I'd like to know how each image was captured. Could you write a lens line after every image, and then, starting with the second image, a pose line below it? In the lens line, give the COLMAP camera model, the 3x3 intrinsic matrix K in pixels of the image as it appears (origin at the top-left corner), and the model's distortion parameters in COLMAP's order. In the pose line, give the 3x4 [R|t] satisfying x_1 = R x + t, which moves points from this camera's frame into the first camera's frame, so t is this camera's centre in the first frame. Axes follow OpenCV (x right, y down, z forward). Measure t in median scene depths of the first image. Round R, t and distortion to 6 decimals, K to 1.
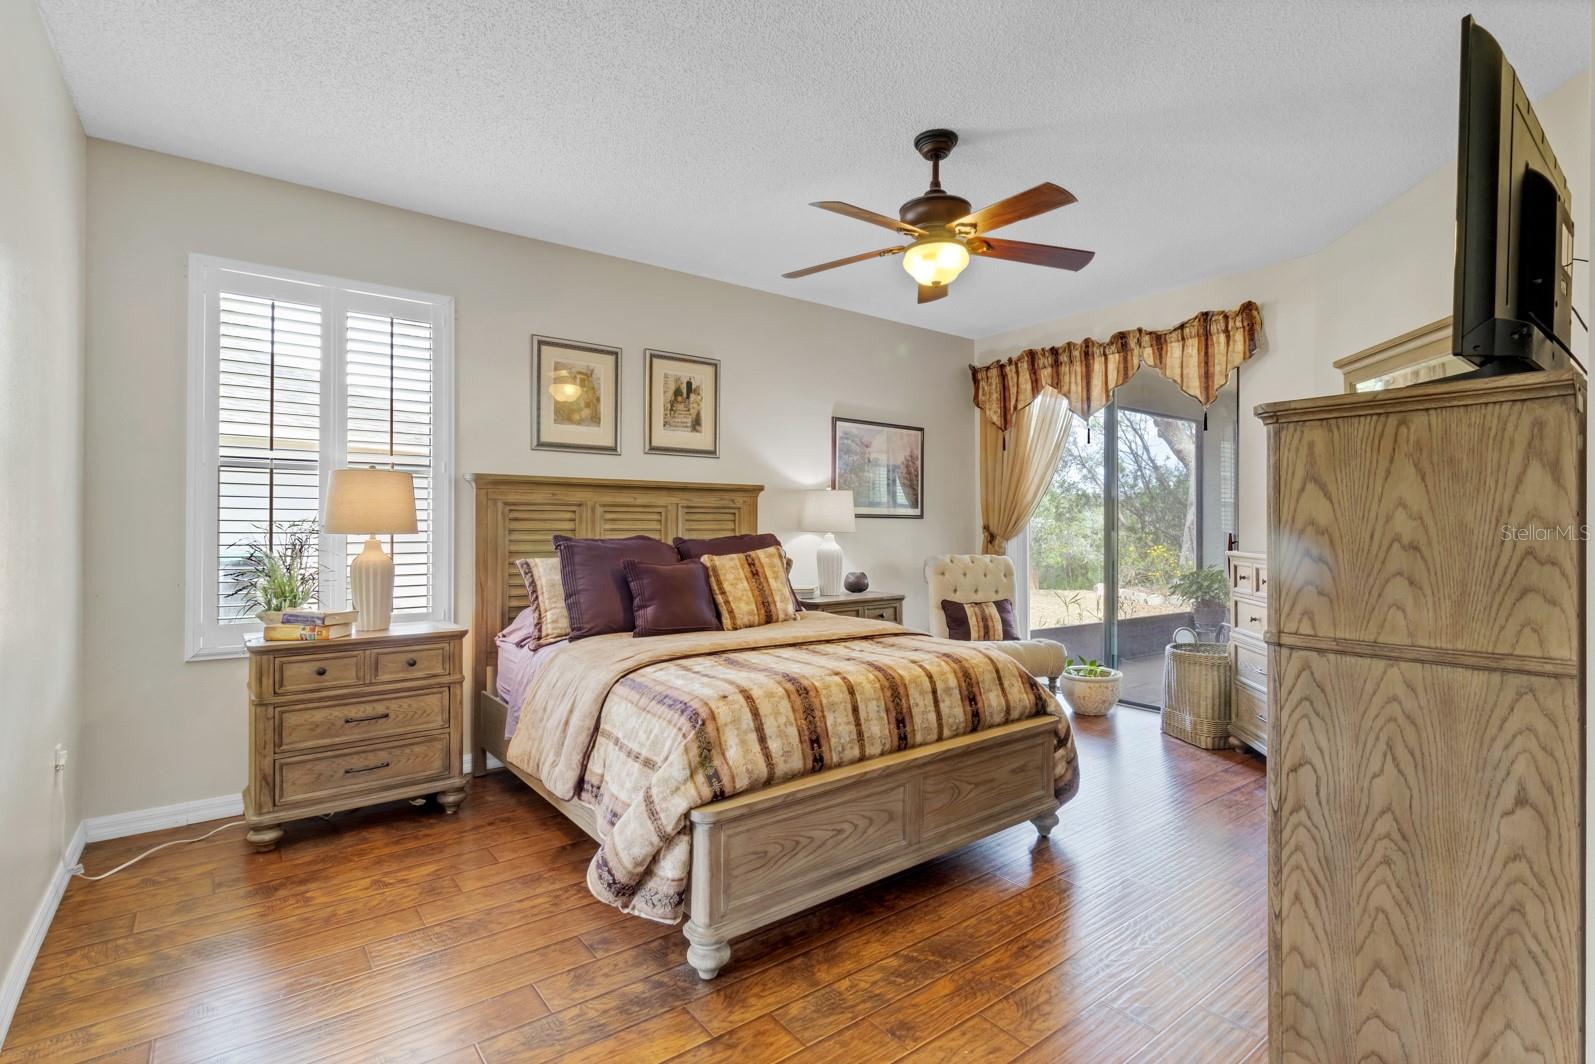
lens RADIAL K [[762.4, 0, 797.5], [0, 762.4, 532.0], [0, 0, 1]] dist [-0.000165, -0.000463]
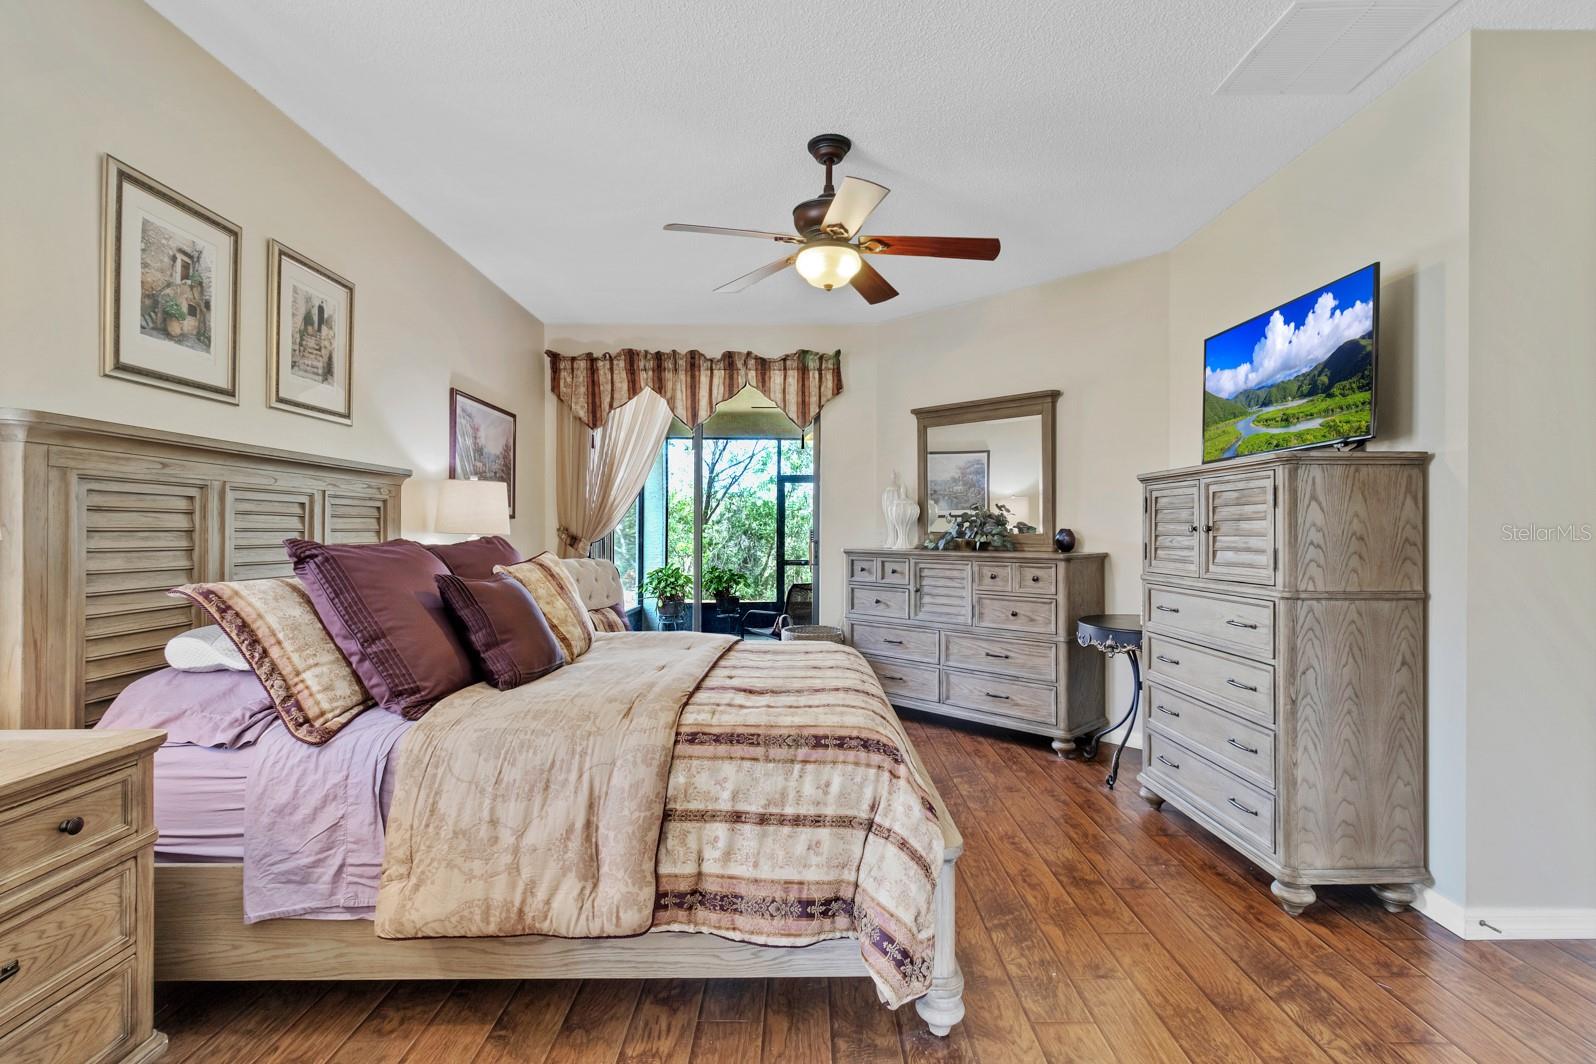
lens RADIAL K [[764.0, 0, 804.3], [0, 764.0, 534.8], [0, 0, 1]] dist [0.001516, 0.000689]
pose [[0.604159, -0.002637, 0.796859, -0.499788], [0.003543, 0.999994, 0.000623, 0.001885], [-0.796856, 0.002447, 0.604165, 0.320674]]
